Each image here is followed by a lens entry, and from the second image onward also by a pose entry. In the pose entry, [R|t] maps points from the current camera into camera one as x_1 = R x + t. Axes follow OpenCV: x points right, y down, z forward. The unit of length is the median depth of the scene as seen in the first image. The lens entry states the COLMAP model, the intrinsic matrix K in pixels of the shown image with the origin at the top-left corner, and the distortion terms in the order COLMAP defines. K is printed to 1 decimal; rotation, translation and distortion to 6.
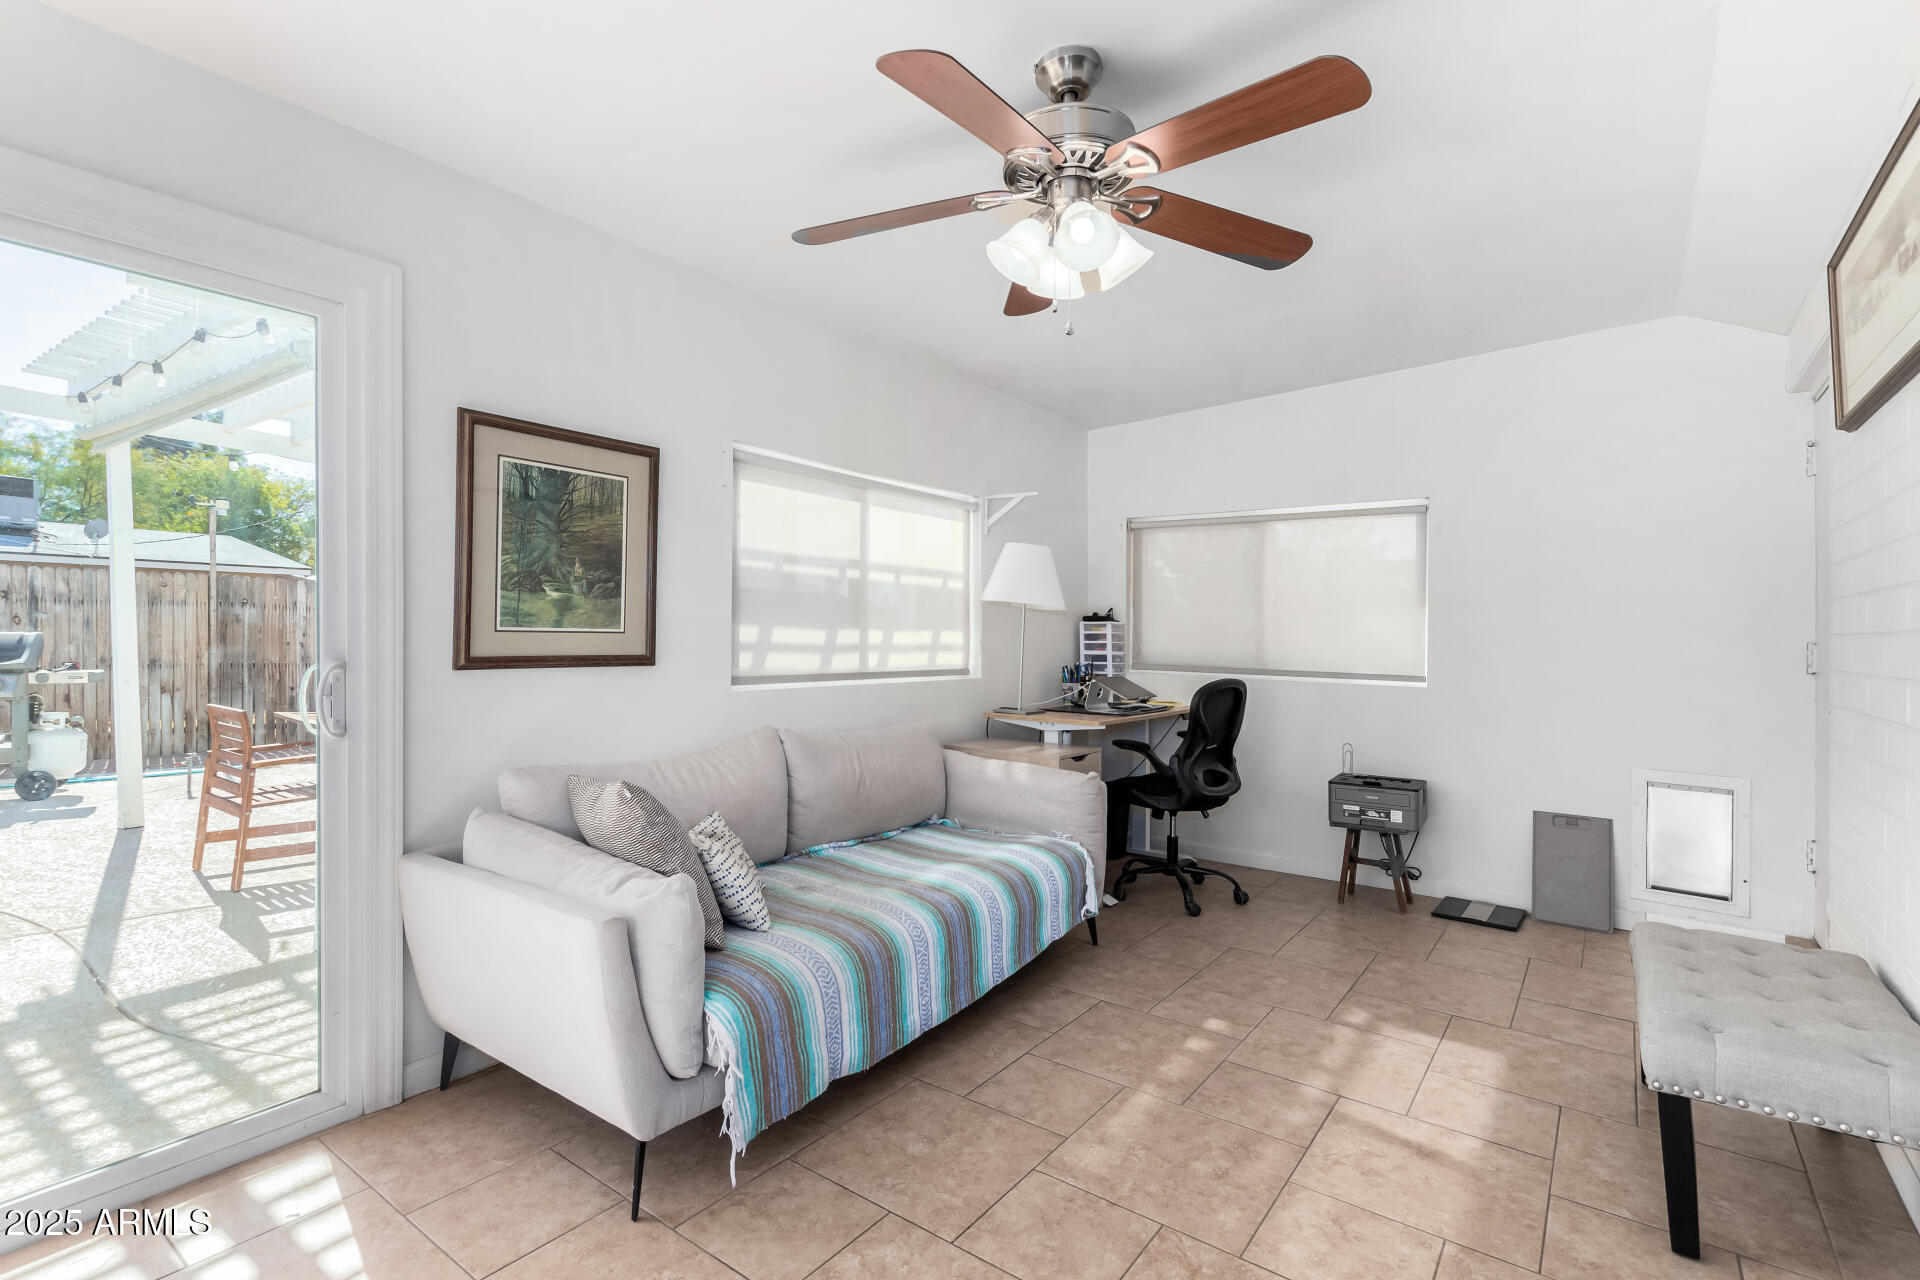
lens RADIAL K [[892.8, 0, 957.8], [0, 892.8, 625.9], [0, 0, 1]] dist [-0.000873, -0.000409]
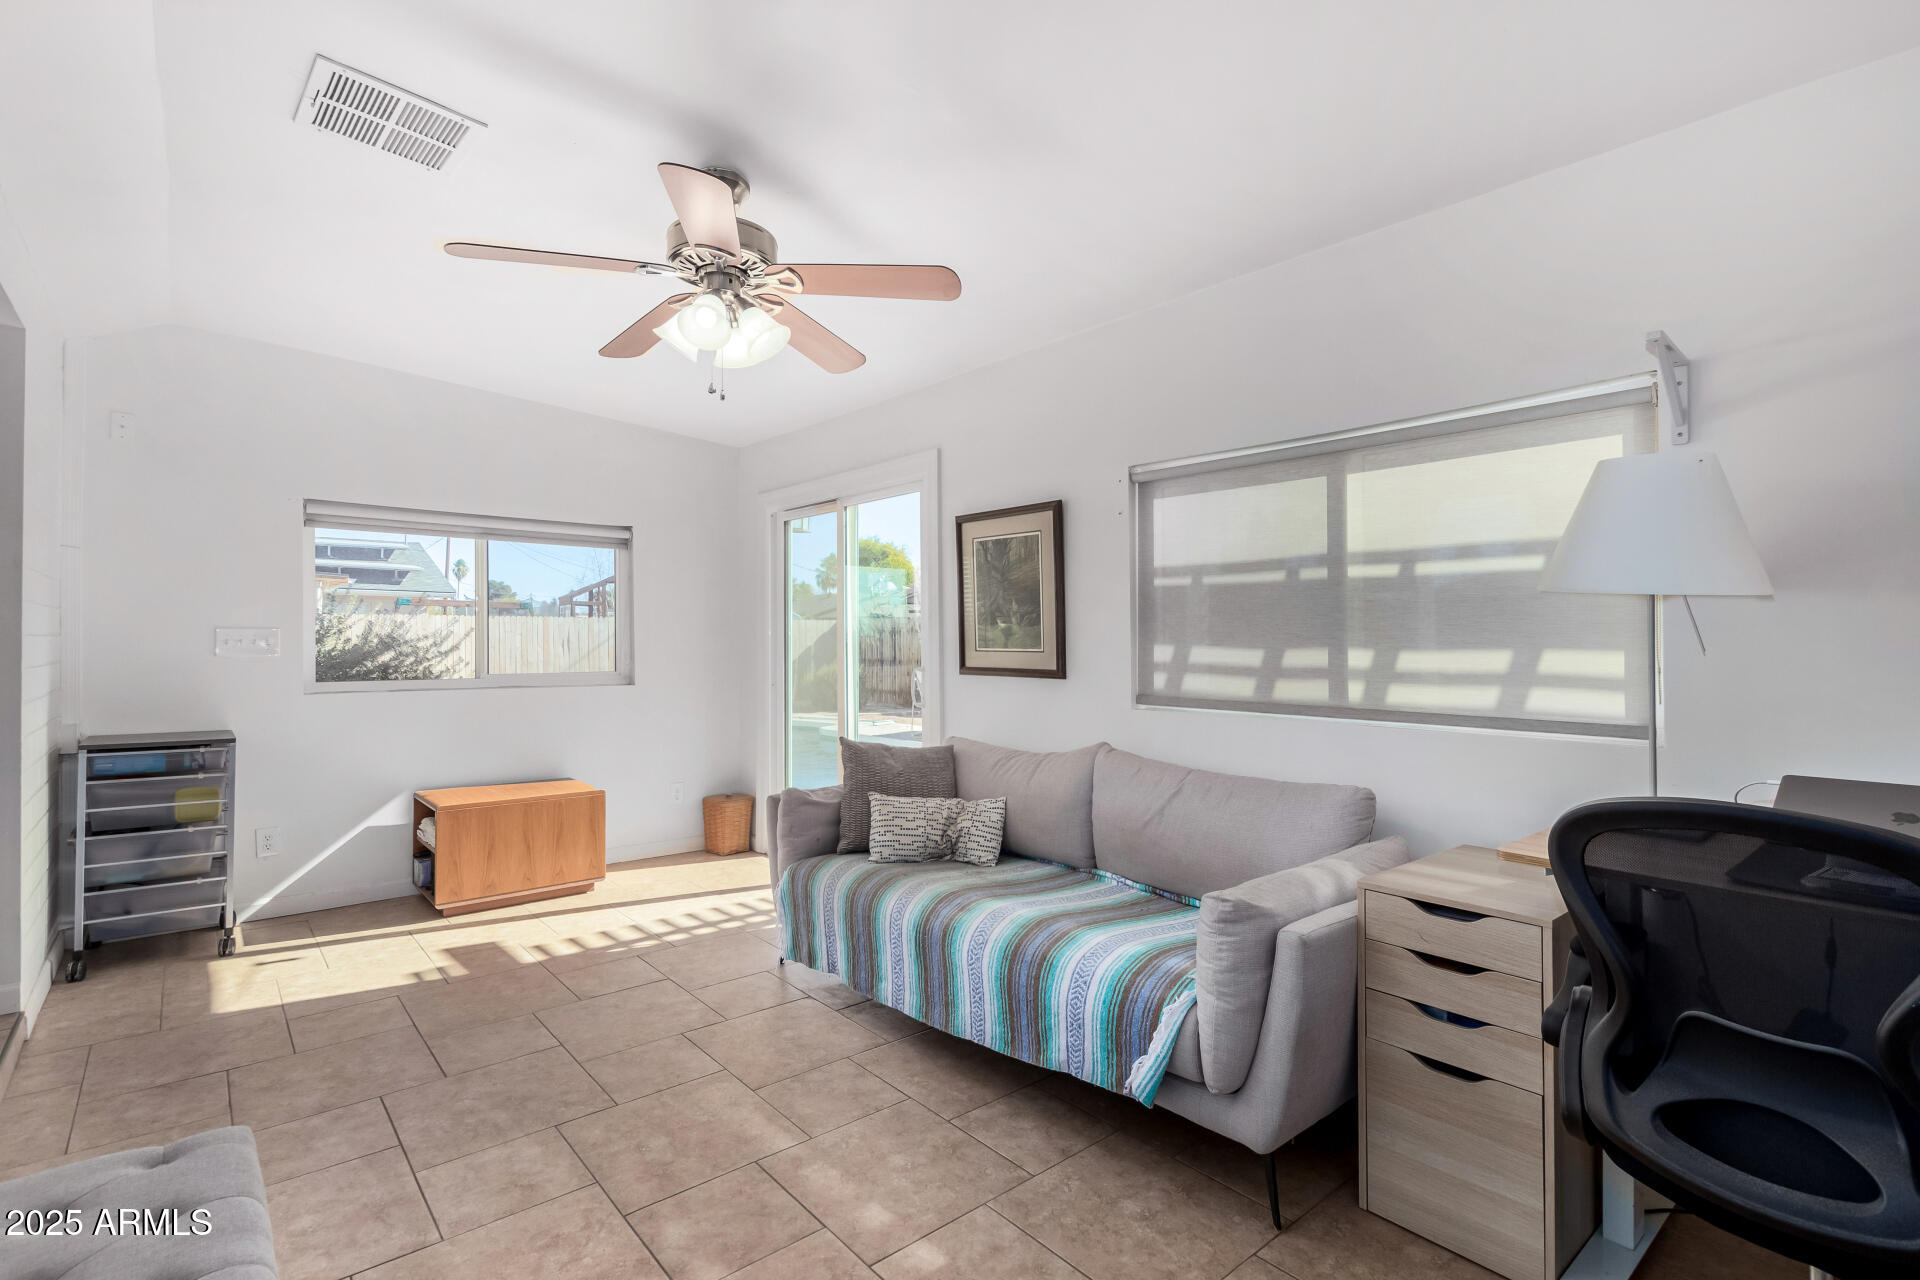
lens RADIAL K [[917.1, 0, 960.4], [0, 917.1, 669.6], [0, 0, 1]] dist [-0.000315, 0.000038]
pose [[-0.235517, 0.007535, -0.971841, 0.918261], [-0.003219, 0.999958, 0.008533, 0.021586], [0.971865, 0.005138, -0.235482, 1.178685]]
